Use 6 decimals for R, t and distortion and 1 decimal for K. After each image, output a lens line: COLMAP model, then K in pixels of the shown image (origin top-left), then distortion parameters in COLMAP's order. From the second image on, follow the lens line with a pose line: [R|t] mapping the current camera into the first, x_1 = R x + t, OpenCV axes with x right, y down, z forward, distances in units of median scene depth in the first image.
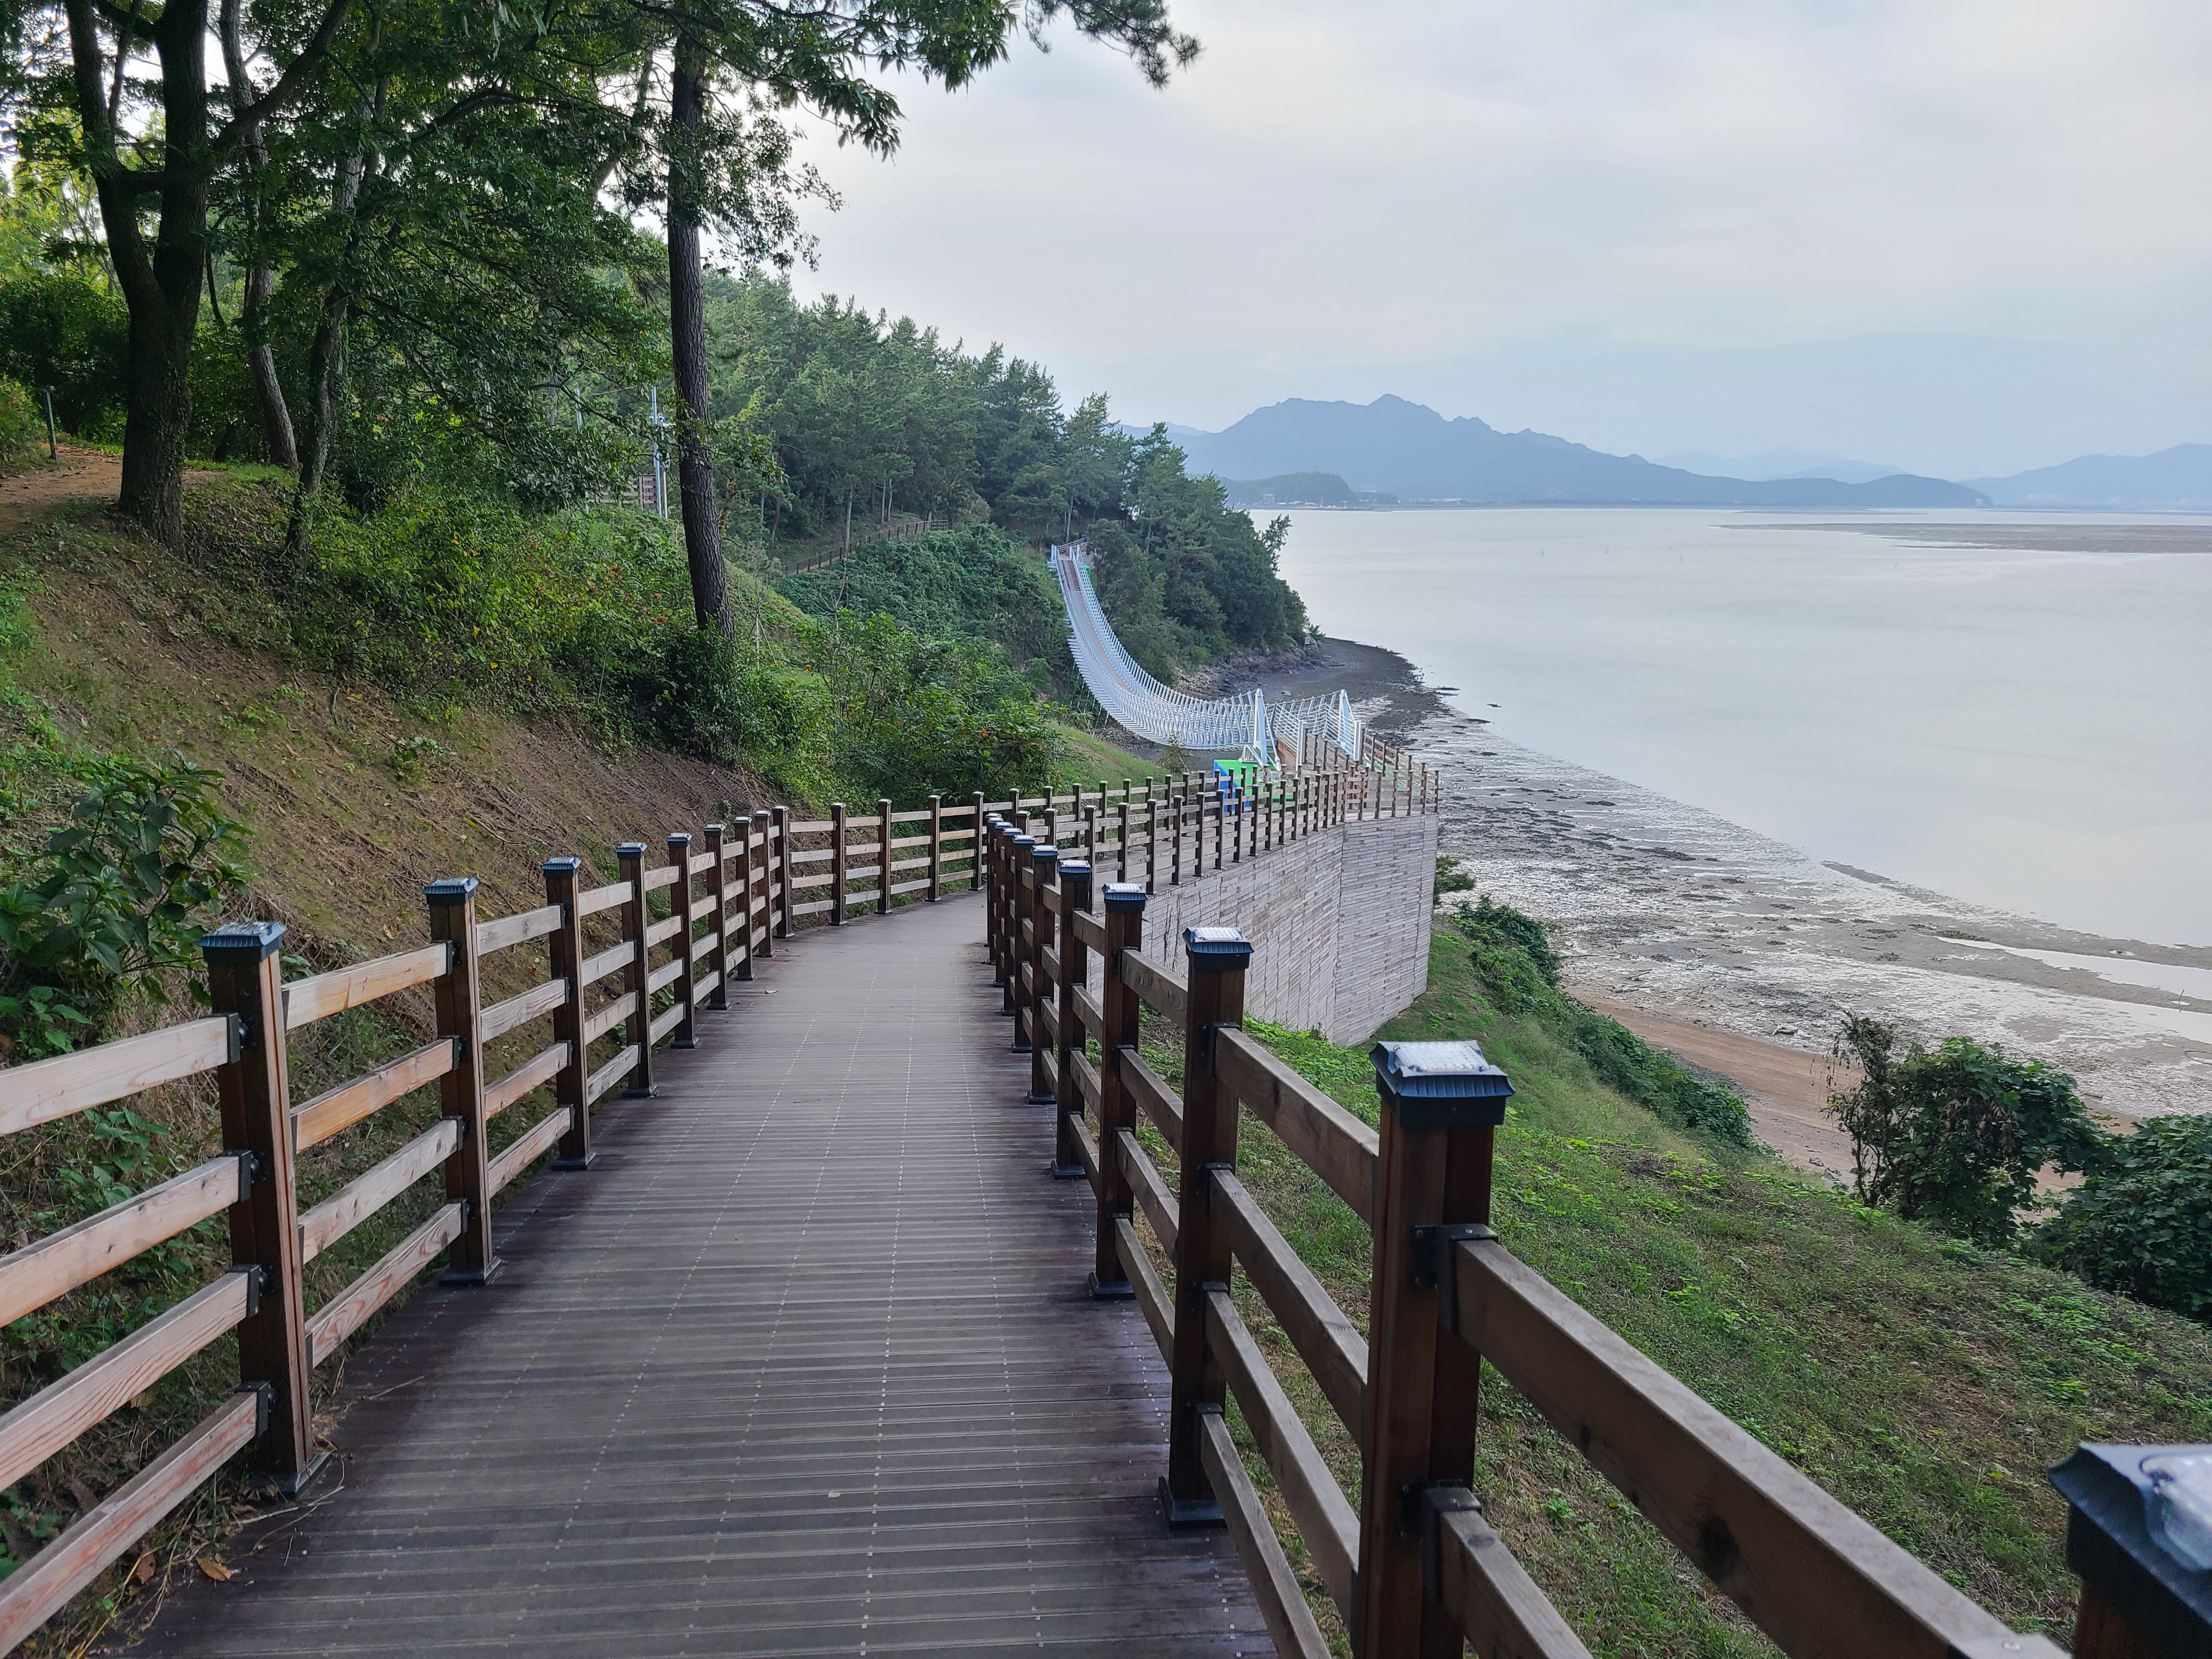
lens RADIAL K [[1674.1, 0, 1101.7], [0, 1674.1, 829.8], [0, 0, 1]] dist [0.045453, -0.002064]
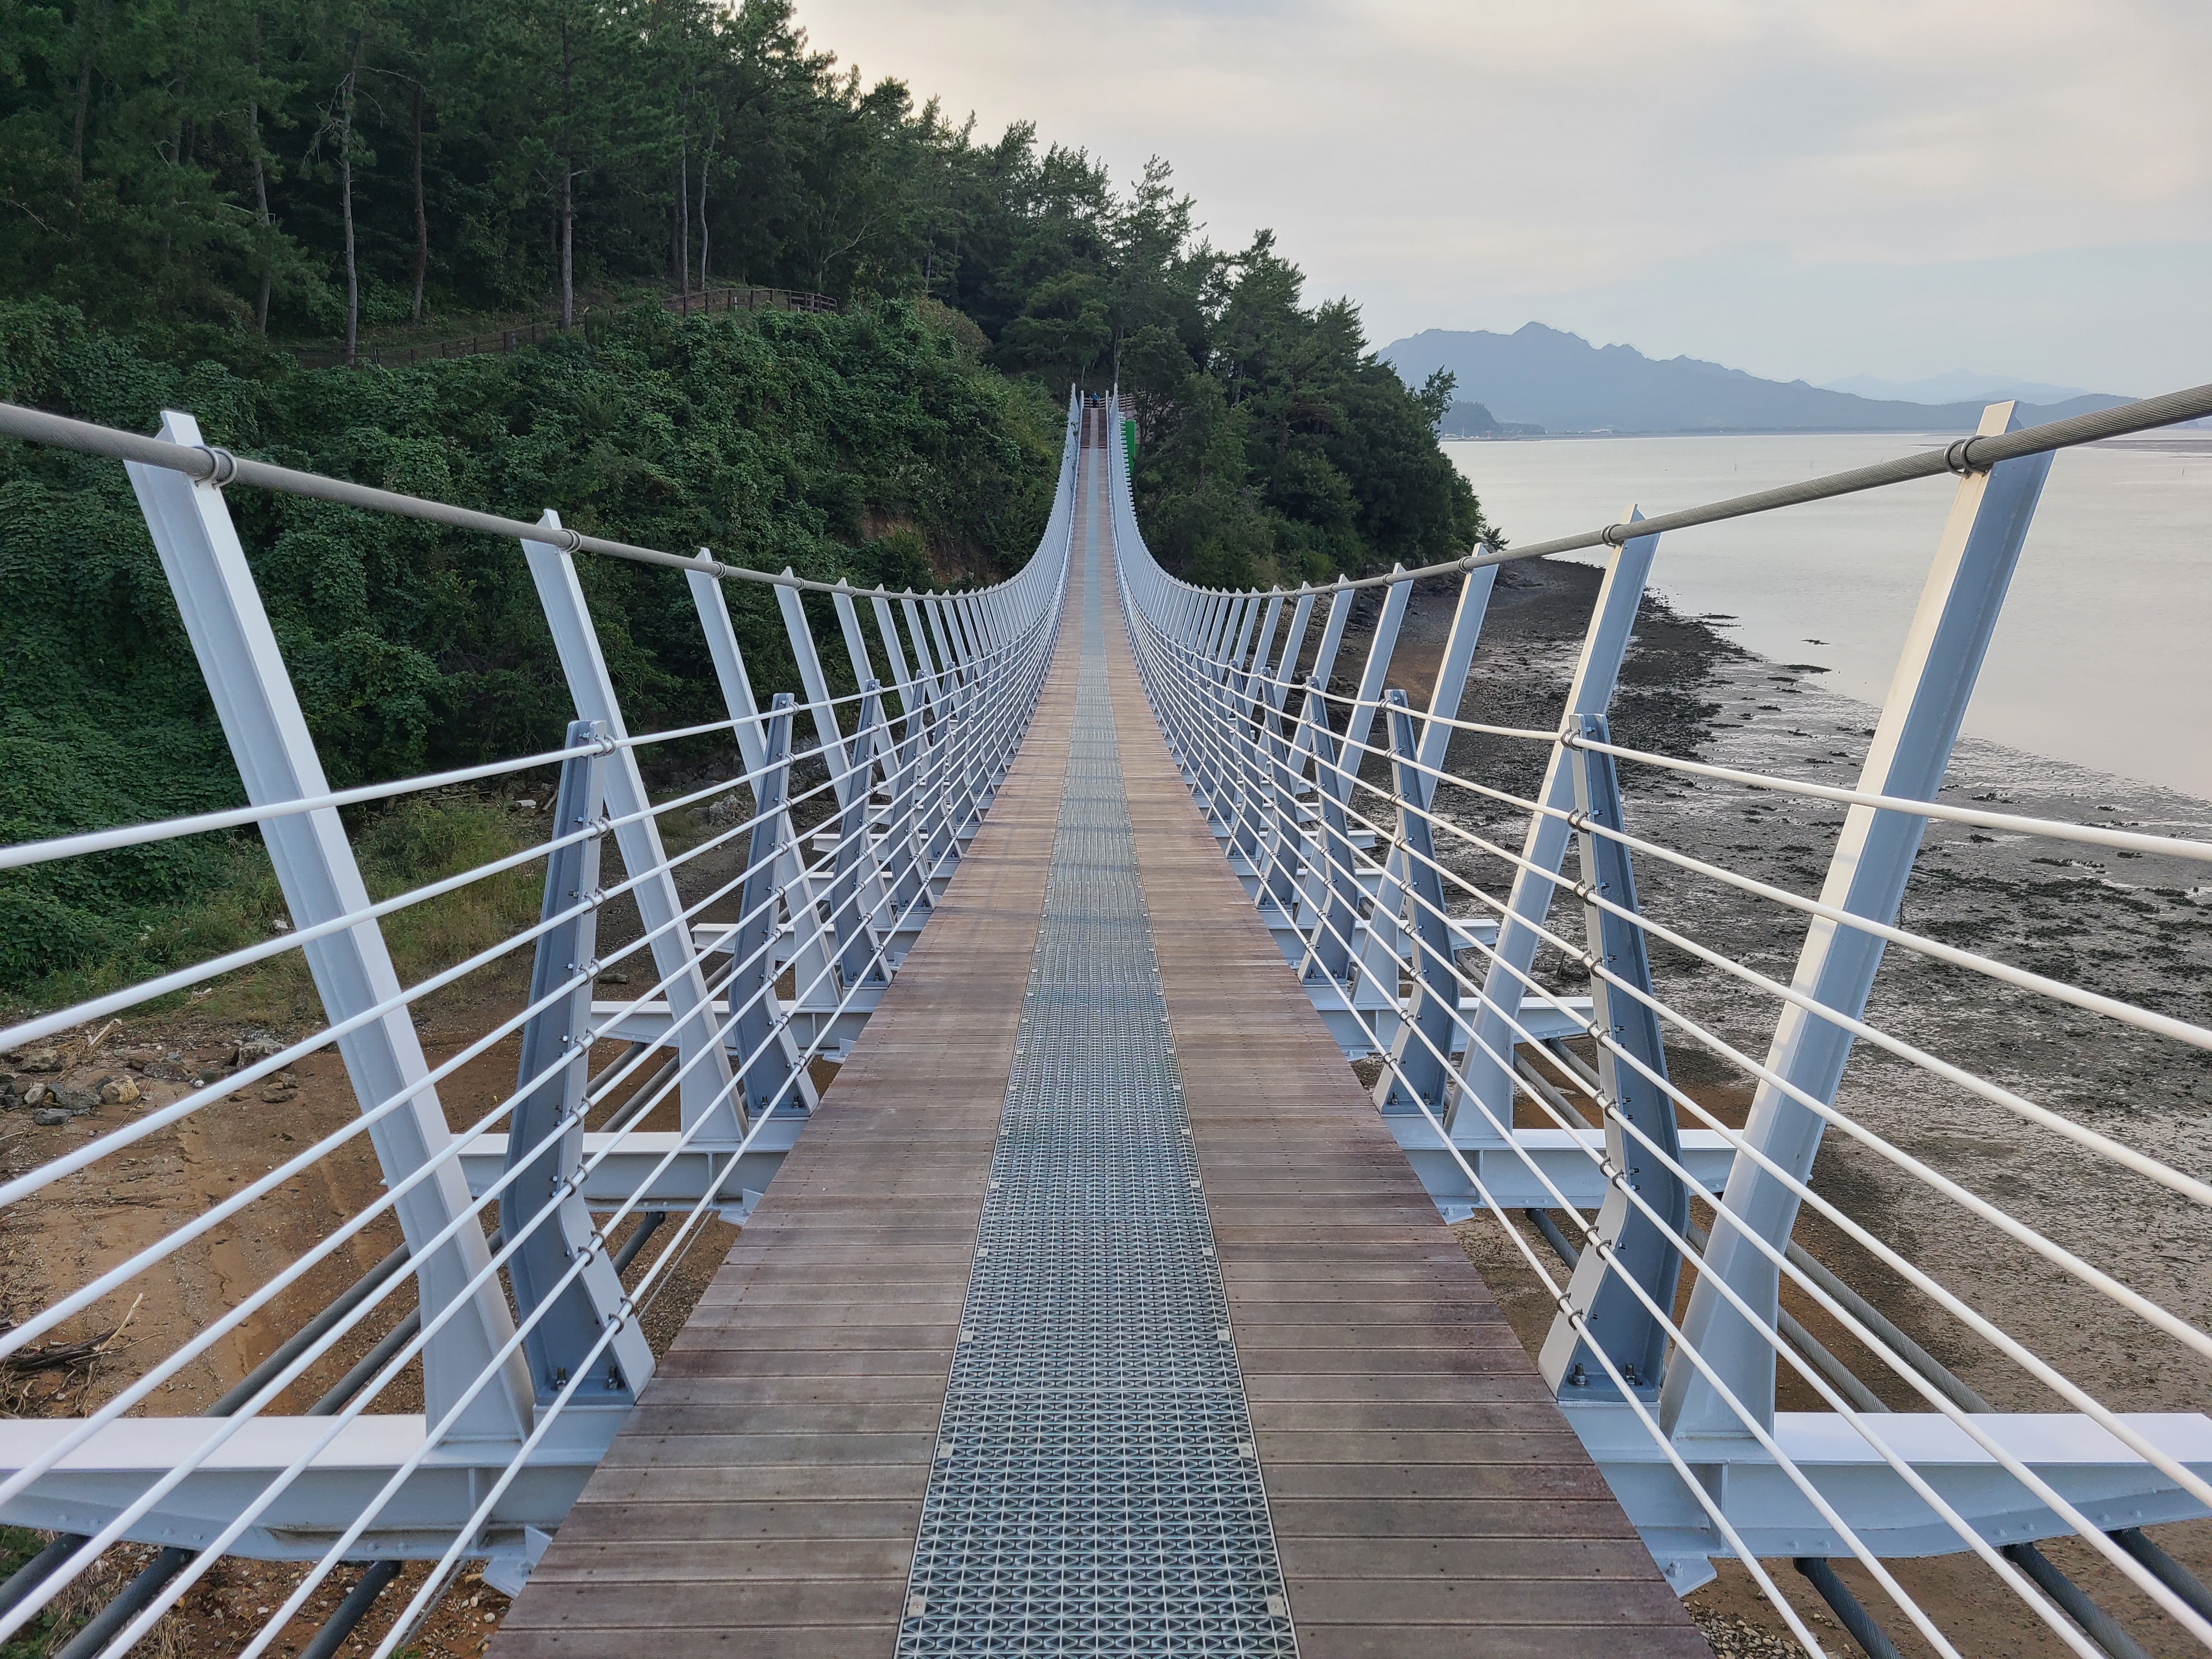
lens RADIAL K [[1674.1, 0, 1094.4], [0, 1674.1, 830.8], [0, 0, 1]] dist [0.045453, -0.002064]
pose [[0.996595, 0.000636, -0.082444, 0.023338], [0.001989, 0.999494, 0.031758, -0.022226], [0.082423, -0.031813, 0.996090, 0.317800]]
